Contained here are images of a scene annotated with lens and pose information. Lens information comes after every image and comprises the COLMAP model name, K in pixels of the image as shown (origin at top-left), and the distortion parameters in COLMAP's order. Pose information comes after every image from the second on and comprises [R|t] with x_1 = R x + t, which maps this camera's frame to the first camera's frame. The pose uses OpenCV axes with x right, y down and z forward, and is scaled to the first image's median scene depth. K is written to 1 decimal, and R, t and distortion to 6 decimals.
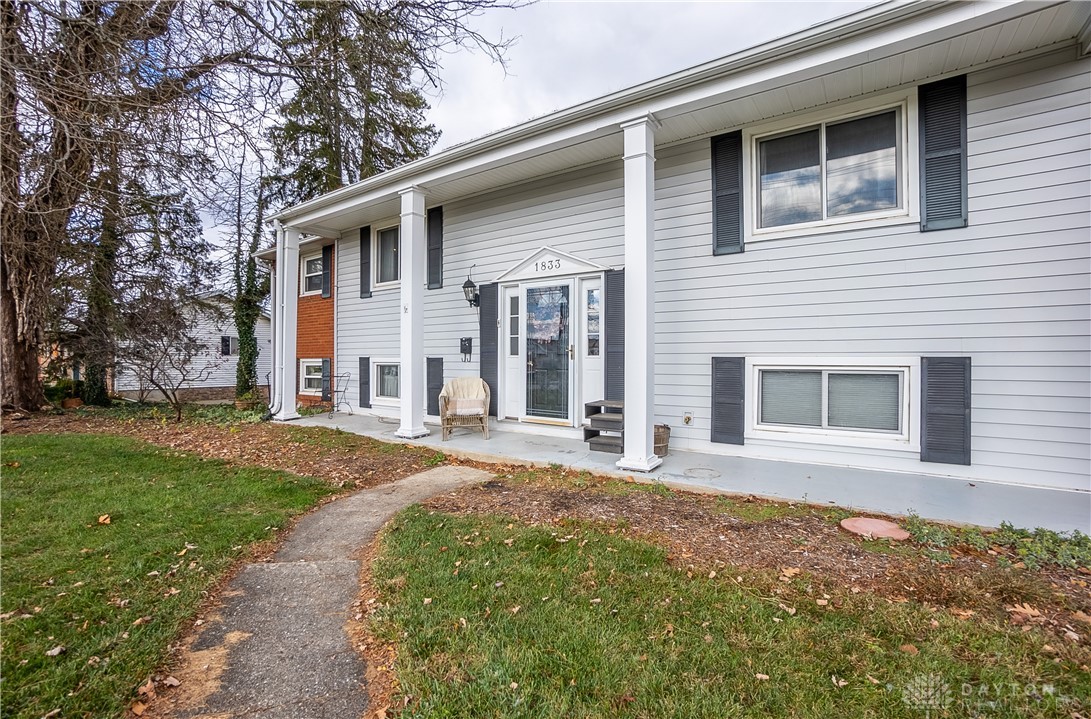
lens RADIAL K [[493.6, 0, 536.3], [0, 493.6, 362.9], [0, 0, 1]] dist [-0.043321, -0.000012]
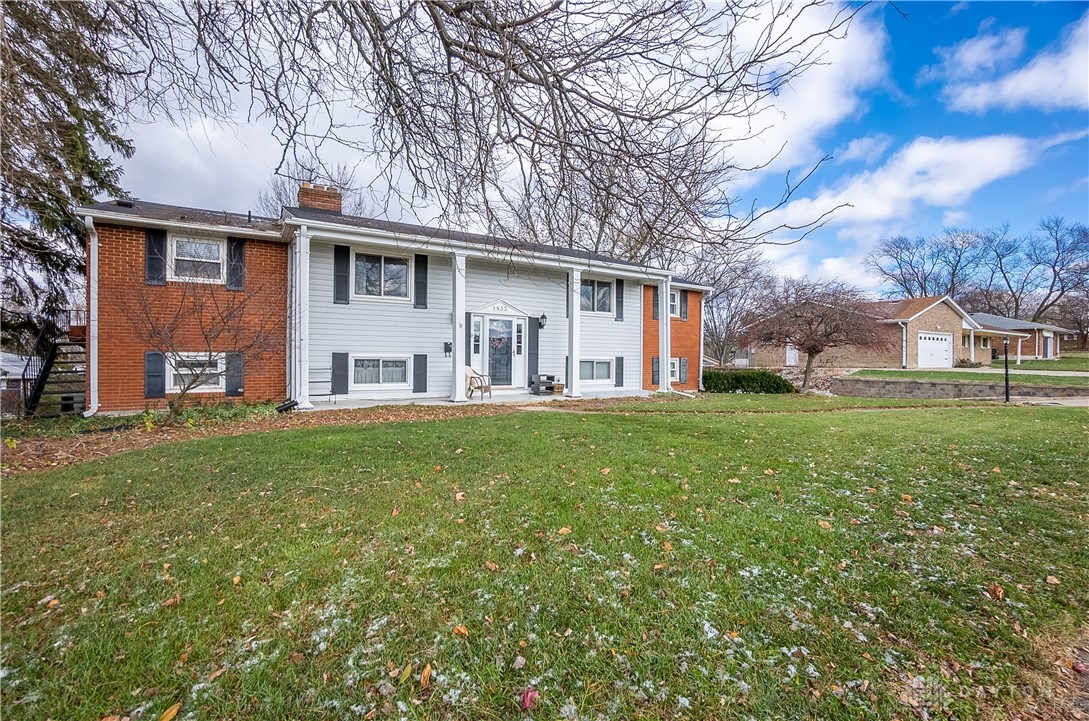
lens RADIAL K [[492.7, 0, 539.1], [0, 492.7, 368.6], [0, 0, 1]] dist [-0.043321, -0.000012]
pose [[0.368533, -0.020942, 0.929379, -1.674960], [-0.009042, 0.999618, 0.026110, -0.009742], [-0.929571, -0.018026, 0.368203, 0.122776]]
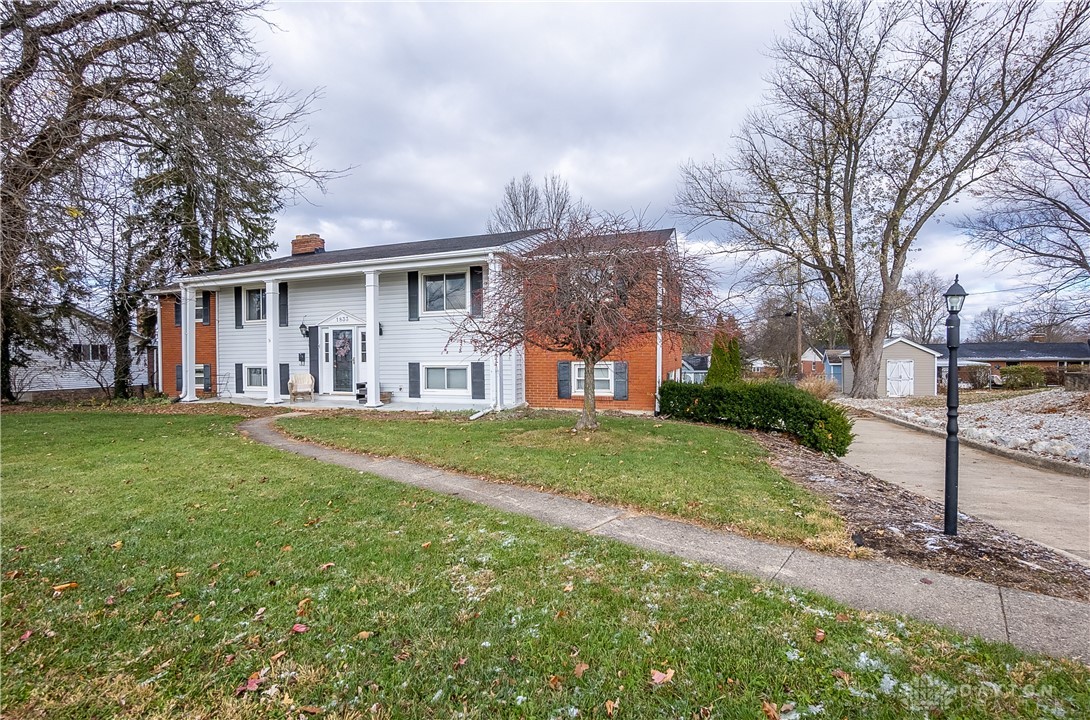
lens RADIAL K [[514.5, 0, 541.5], [0, 514.5, 371.7], [0, 0, 1]] dist [-0.043875, -0.000163]
pose [[0.960079, -0.015292, 0.279312, 0.215725], [0.010989, 0.999796, 0.016964, -0.002108], [-0.279515, -0.013217, 0.960050, -1.269312]]
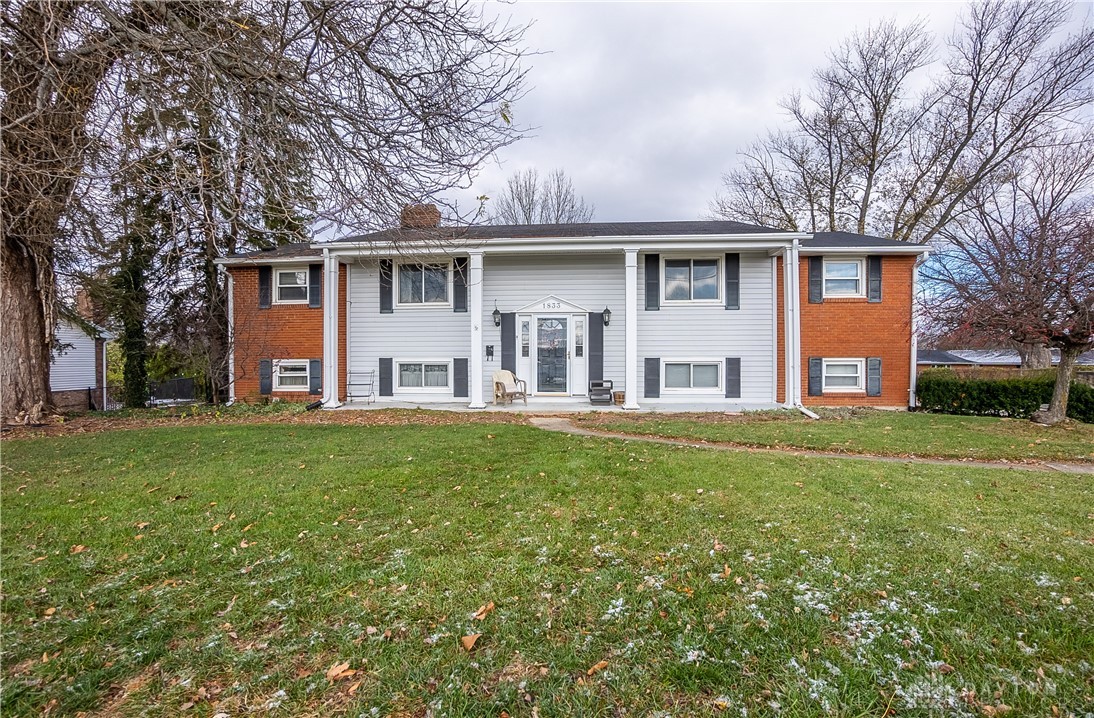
lens RADIAL K [[495.0, 0, 542.7], [0, 495.0, 363.0], [0, 0, 1]] dist [-0.043321, -0.000012]
pose [[0.849572, -0.008736, 0.527400, -0.894430], [0.005828, 0.999957, 0.007176, -0.005685], [-0.527440, -0.003023, 0.849587, -0.460518]]
